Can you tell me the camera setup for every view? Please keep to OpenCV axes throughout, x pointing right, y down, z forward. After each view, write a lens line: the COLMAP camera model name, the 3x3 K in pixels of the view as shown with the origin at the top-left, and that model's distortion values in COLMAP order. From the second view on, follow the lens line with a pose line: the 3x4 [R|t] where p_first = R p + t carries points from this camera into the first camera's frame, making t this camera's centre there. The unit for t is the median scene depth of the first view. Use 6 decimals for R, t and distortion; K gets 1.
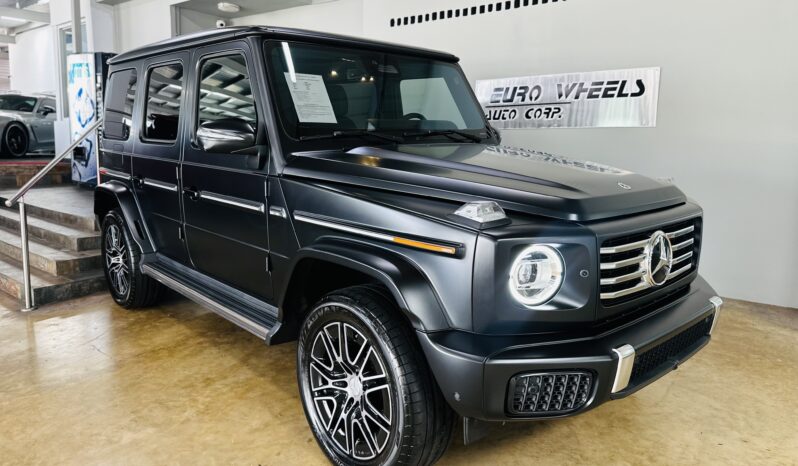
lens RADIAL K [[537.5, 0, 345.6], [0, 537.5, 247.0], [0, 0, 1]] dist [-0.017778, -0.005075]
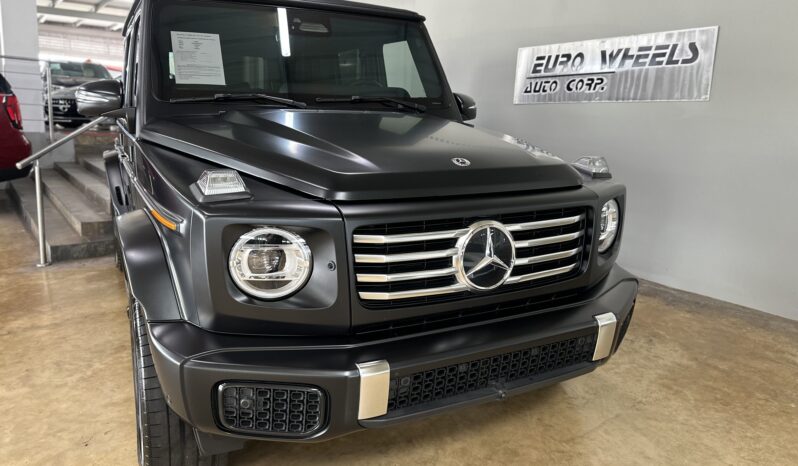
lens RADIAL K [[537.5, 0, 359.1], [0, 537.5, 234.0], [0, 0, 1]] dist [-0.017778, -0.005075]
pose [[0.974521, 0.063962, -0.214982, 0.234112], [-0.061048, 0.997931, 0.020176, -0.004972], [0.215828, -0.006537, 0.976409, 0.084009]]
